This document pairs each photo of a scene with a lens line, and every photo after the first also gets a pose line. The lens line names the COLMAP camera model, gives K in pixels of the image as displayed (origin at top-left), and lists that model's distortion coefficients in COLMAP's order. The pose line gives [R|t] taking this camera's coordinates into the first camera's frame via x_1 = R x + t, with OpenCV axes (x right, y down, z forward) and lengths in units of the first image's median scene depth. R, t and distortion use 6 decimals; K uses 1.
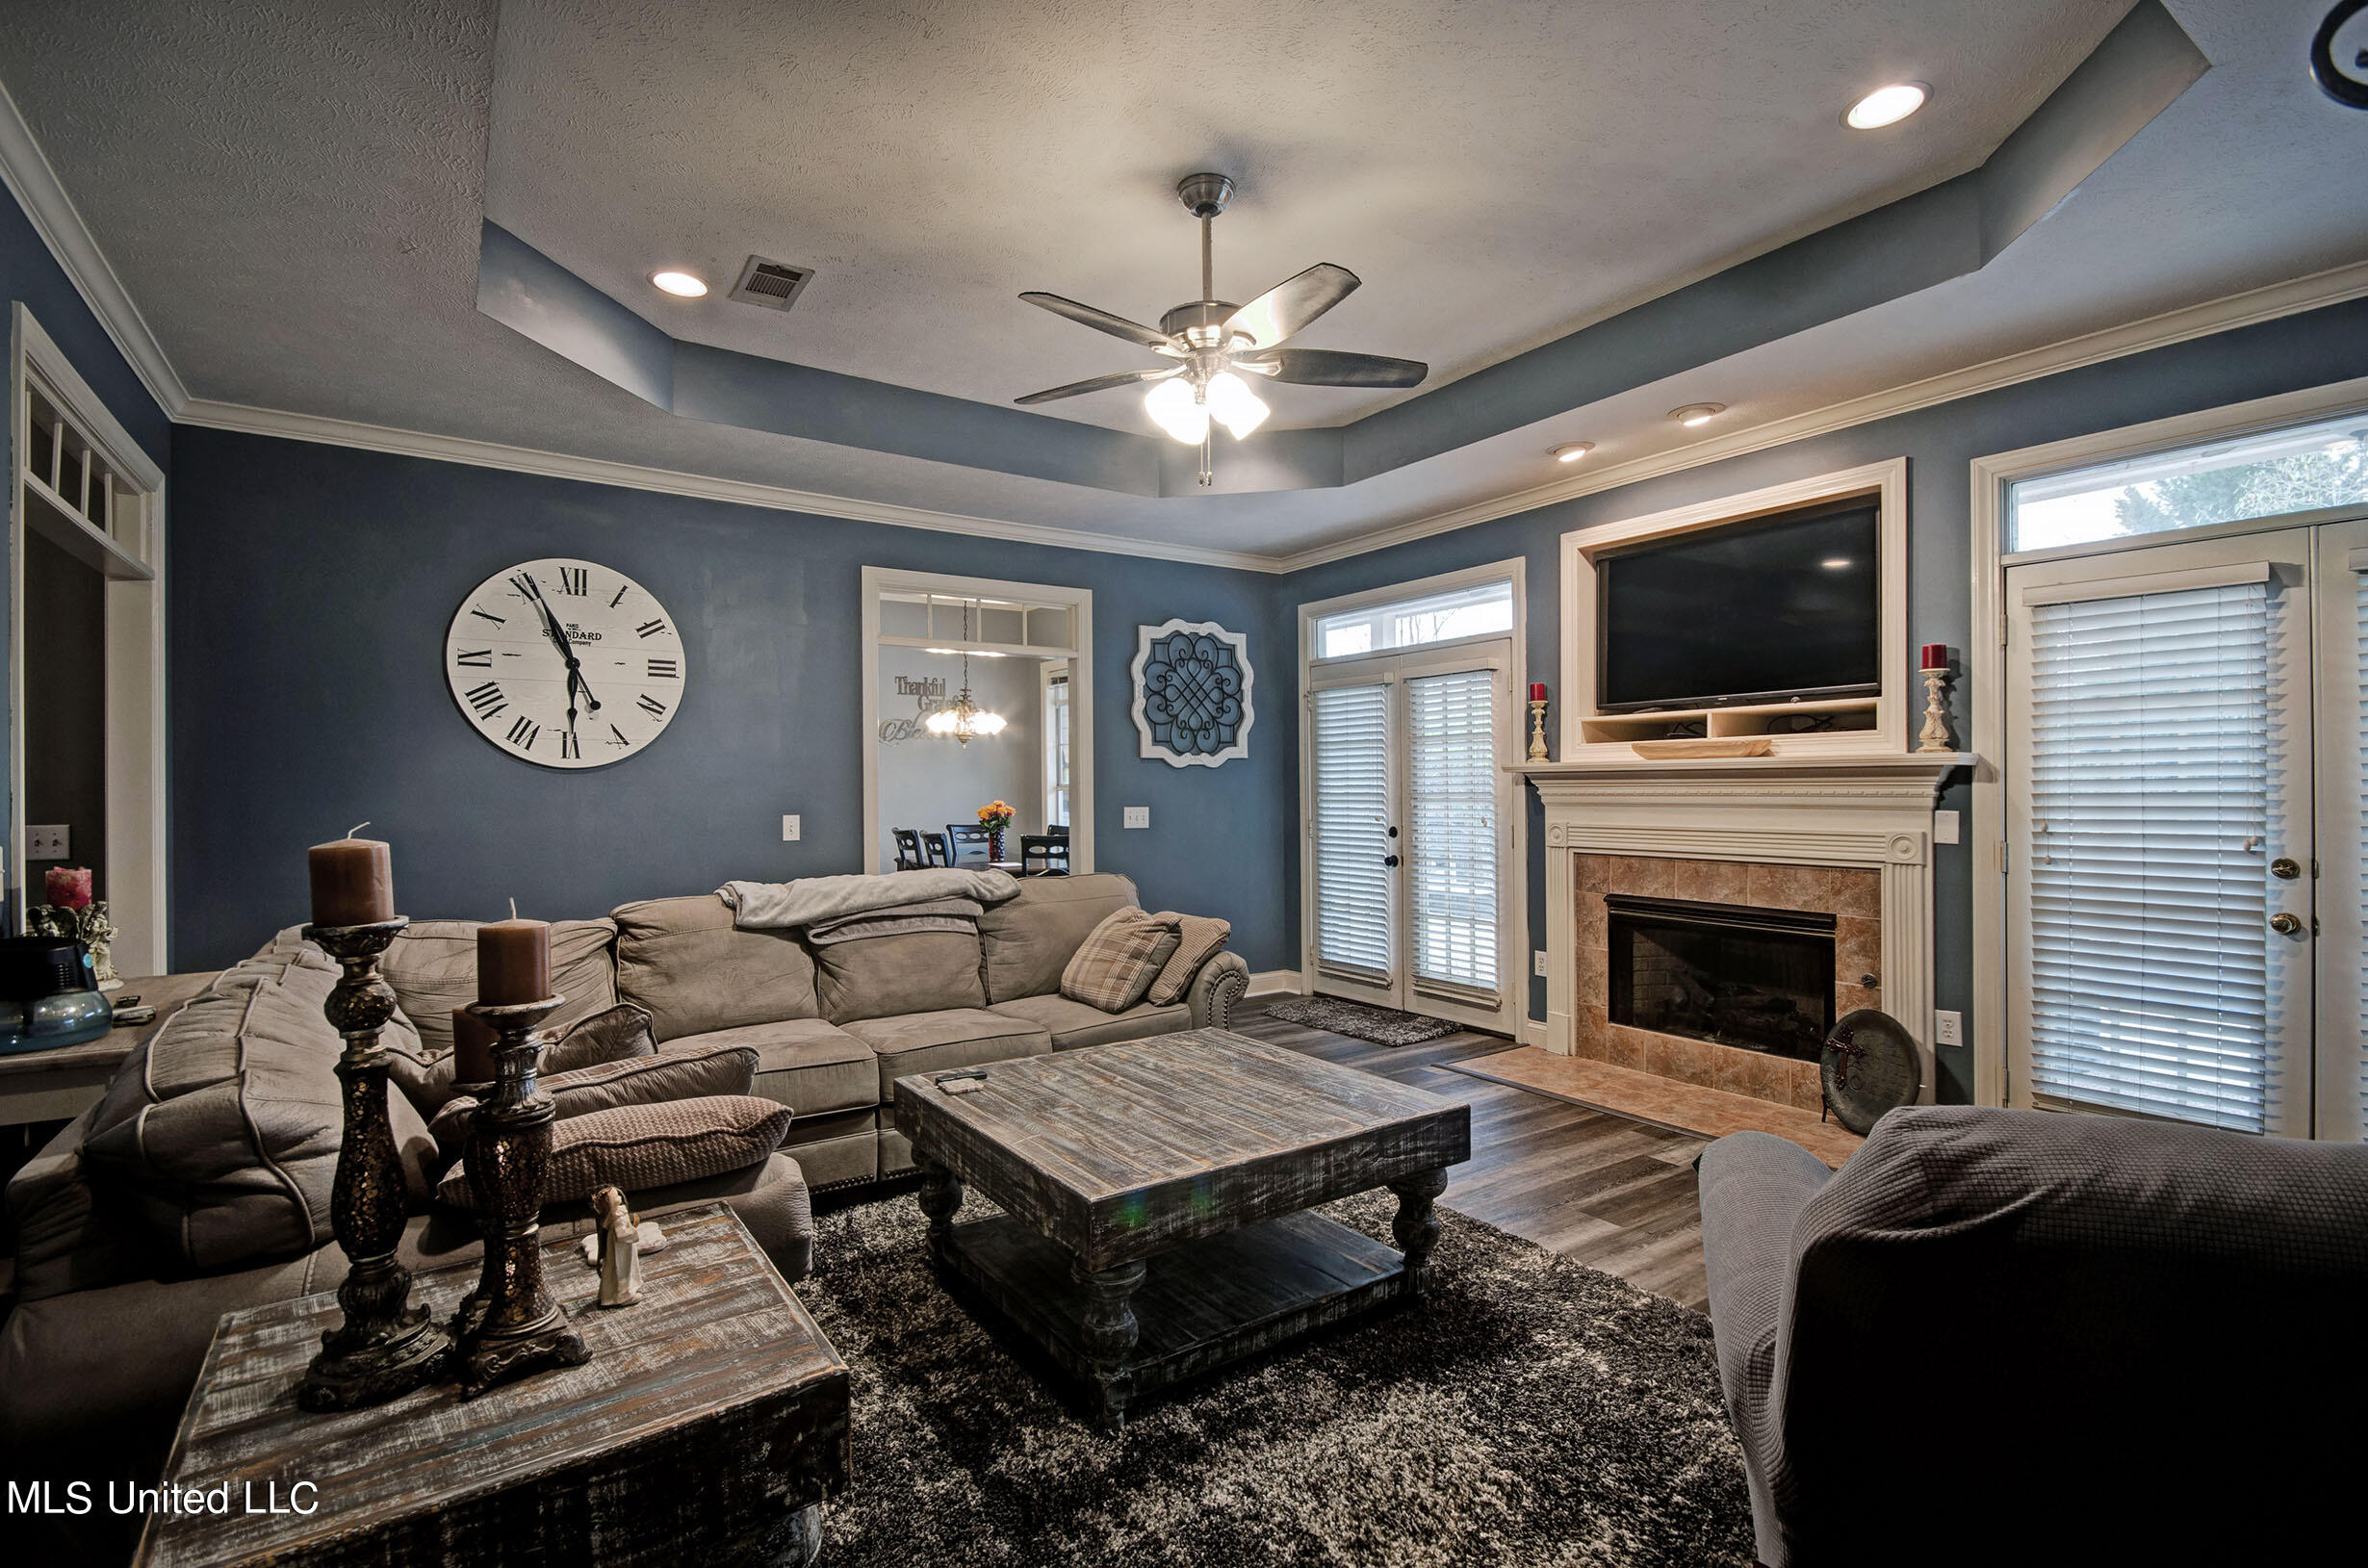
lens RADIAL K [[1062.9, 0, 1175.6], [0, 1062.9, 791.5], [0, 0, 1]] dist [-0.001699, -0.000190]
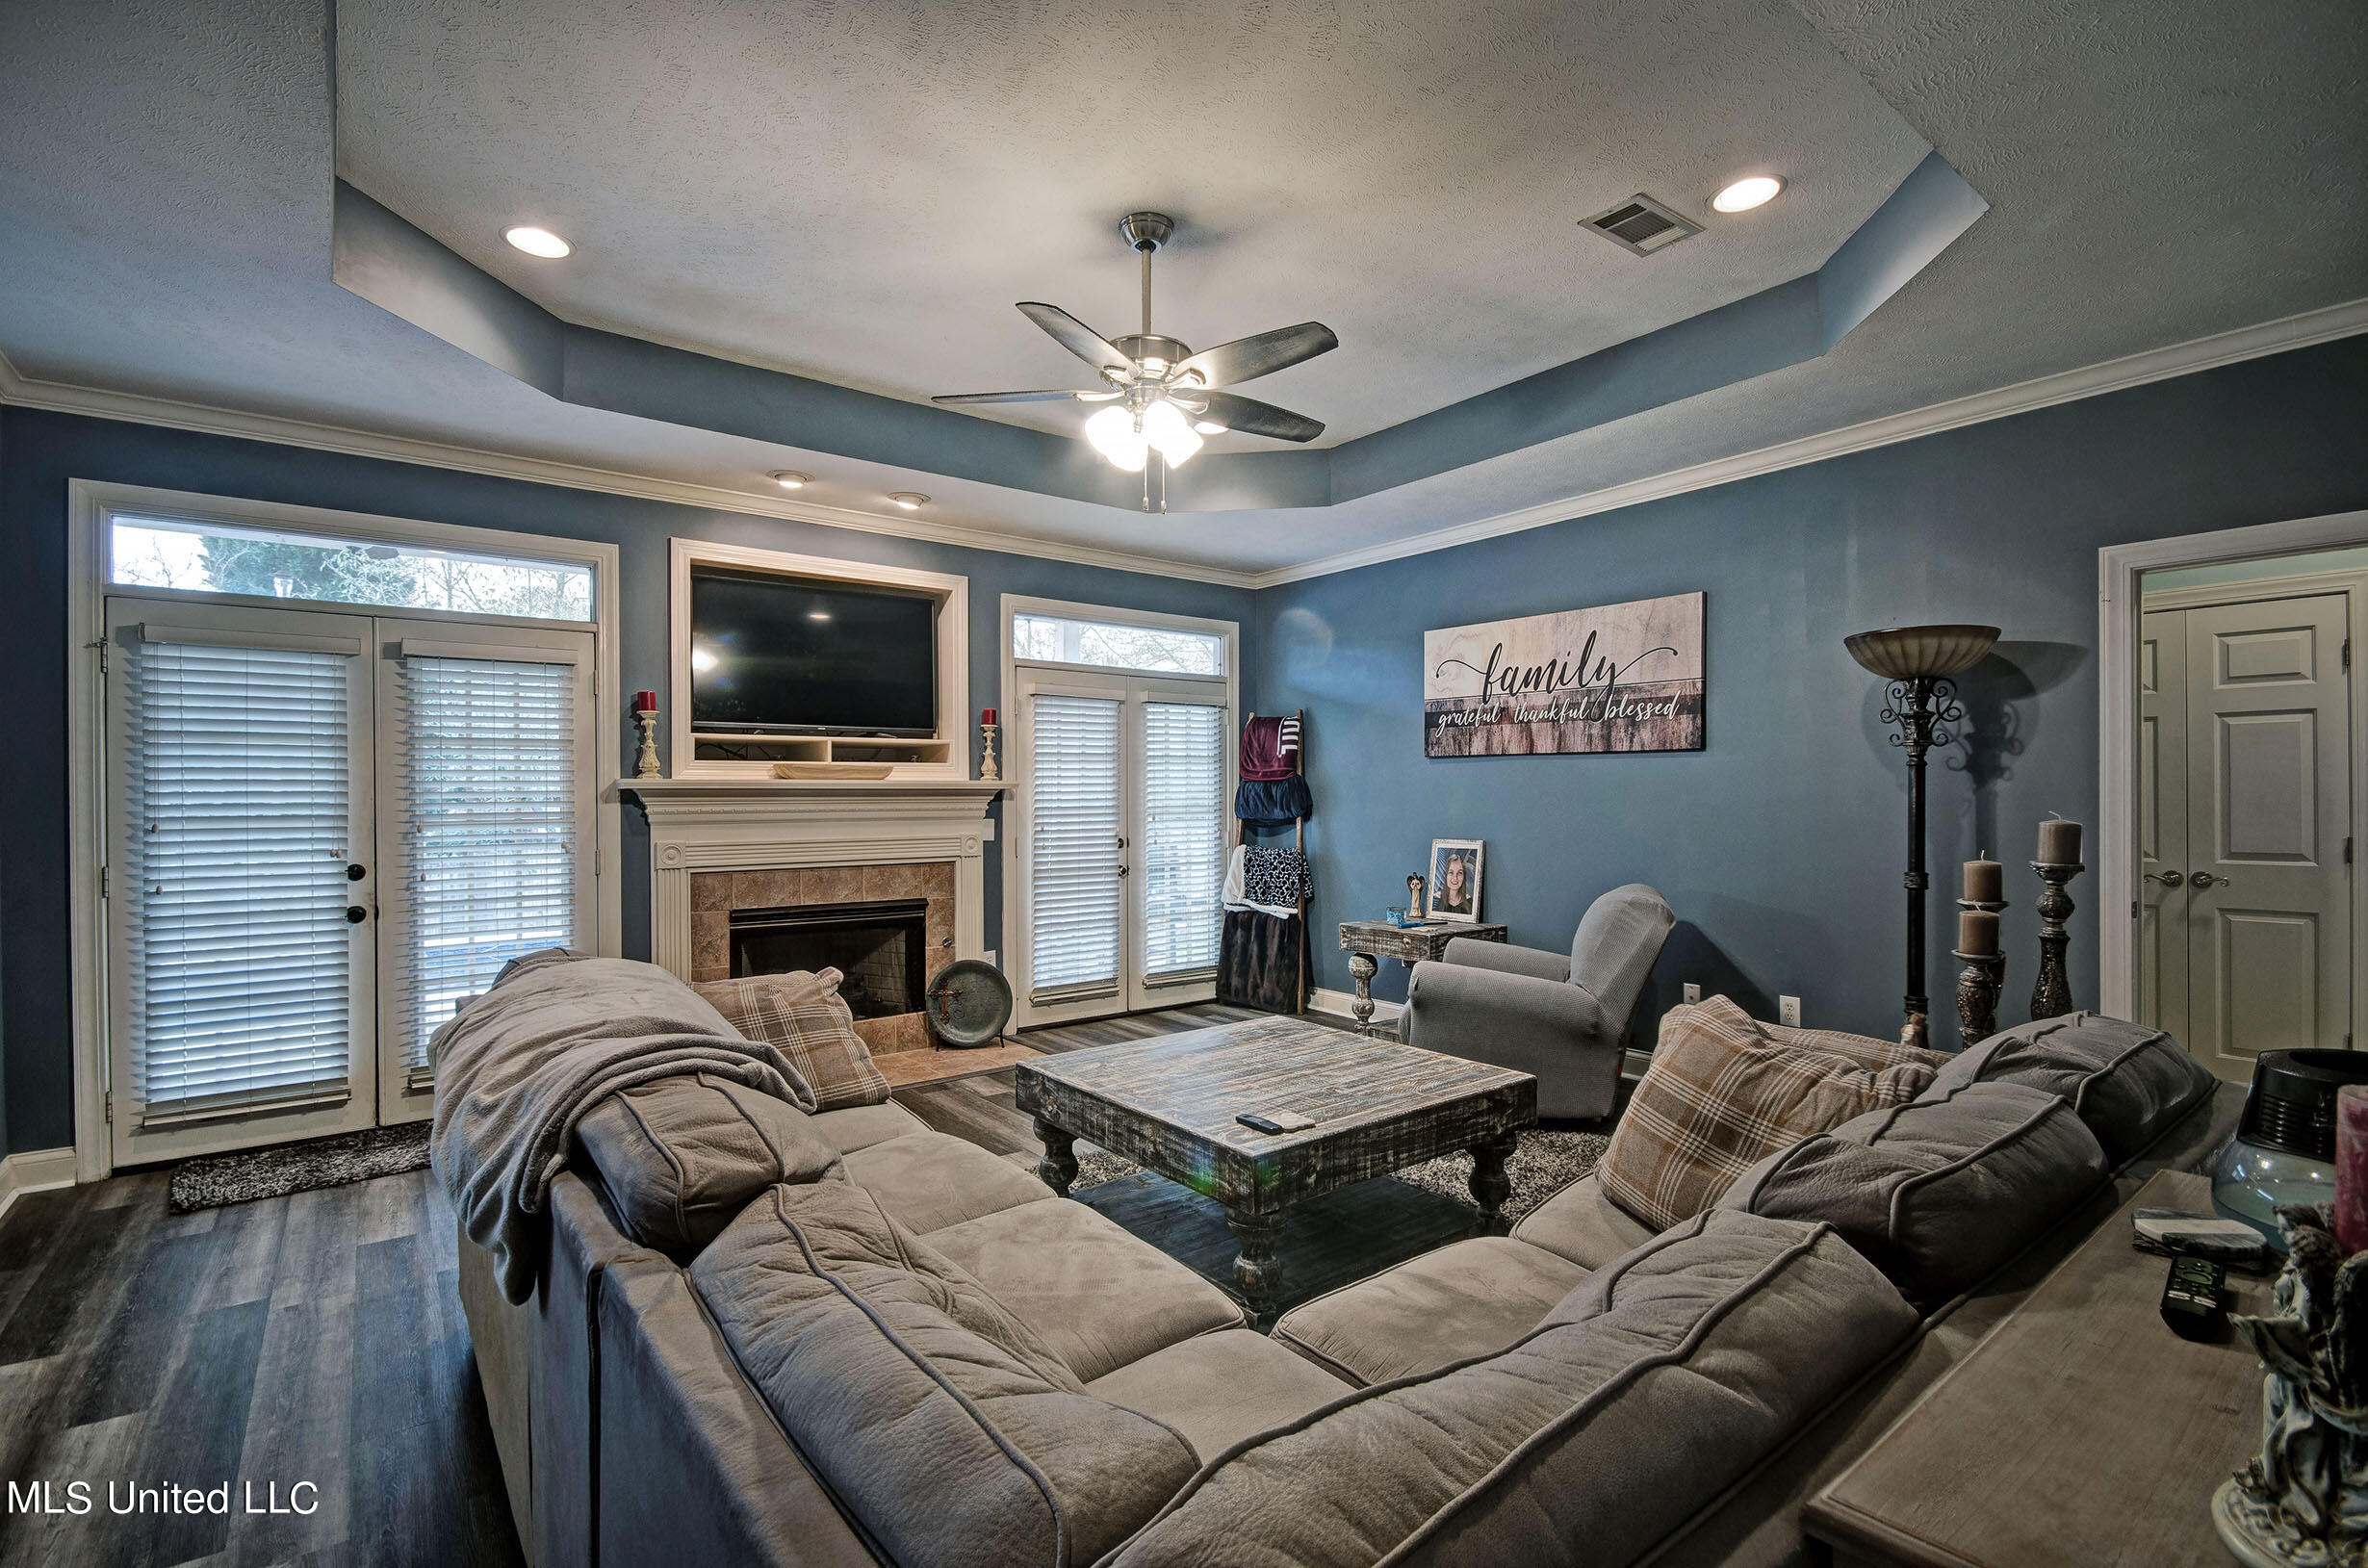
lens RADIAL K [[1062.9, 0, 1175.6], [0, 1062.9, 791.5], [0, 0, 1]] dist [-0.001699, -0.000190]
pose [[-0.033136, 0.007539, 0.999422, -0.744490], [0.007924, 0.999942, -0.007280, -0.007442], [-0.999419, 0.007679, -0.033194, 0.730196]]
